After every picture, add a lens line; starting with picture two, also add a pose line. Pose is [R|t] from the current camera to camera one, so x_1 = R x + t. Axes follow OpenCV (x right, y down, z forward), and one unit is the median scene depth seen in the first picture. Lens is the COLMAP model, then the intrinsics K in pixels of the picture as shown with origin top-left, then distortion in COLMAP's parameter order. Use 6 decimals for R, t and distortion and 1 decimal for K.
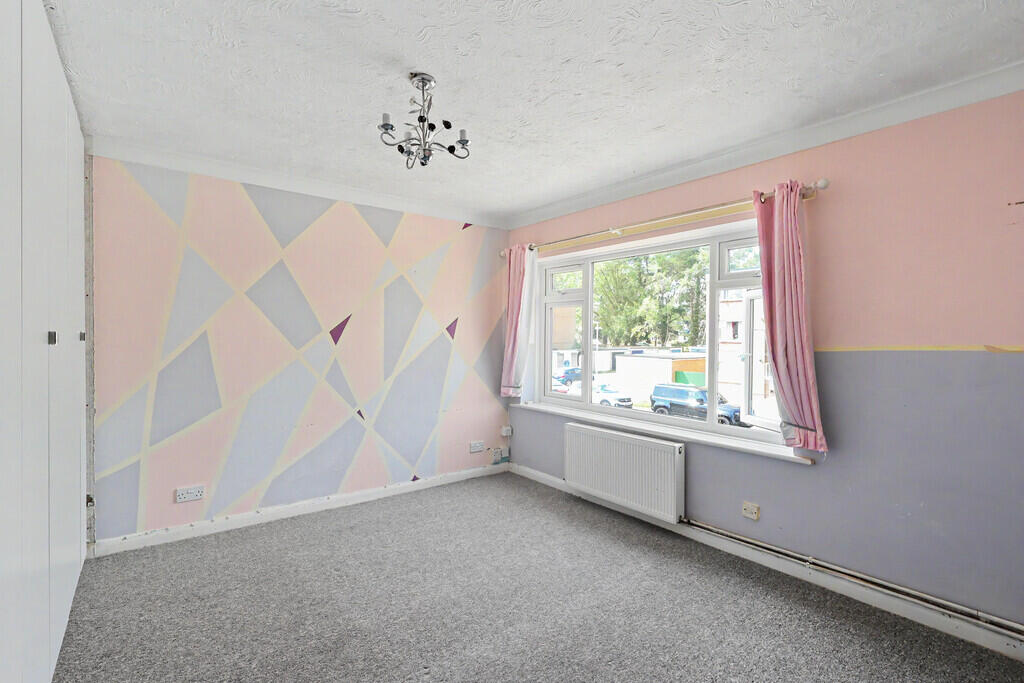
lens RADIAL K [[472.8, 0, 514.1], [0, 472.8, 339.7], [0, 0, 1]] dist [0.001360, 0.000491]
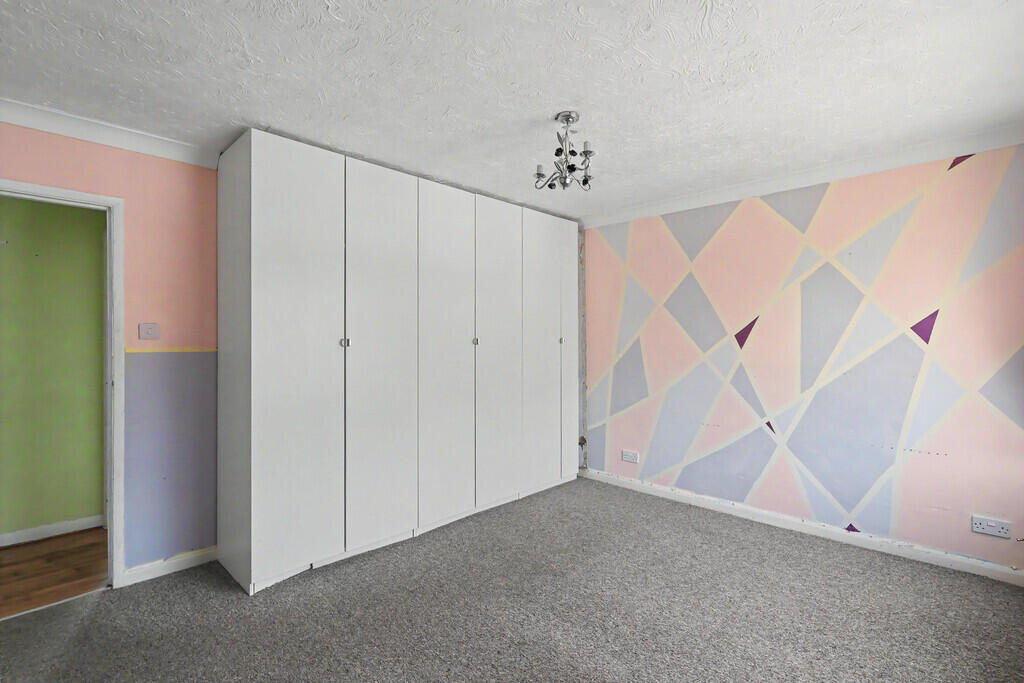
lens RADIAL K [[472.8, 0, 514.1], [0, 472.8, 339.7], [0, 0, 1]] dist [0.001360, 0.000491]
pose [[0.135947, -0.006727, -0.990693, 0.522666], [-0.004440, 0.999963, -0.007400, 0.001350], [0.990706, 0.005405, 0.135912, 0.408622]]
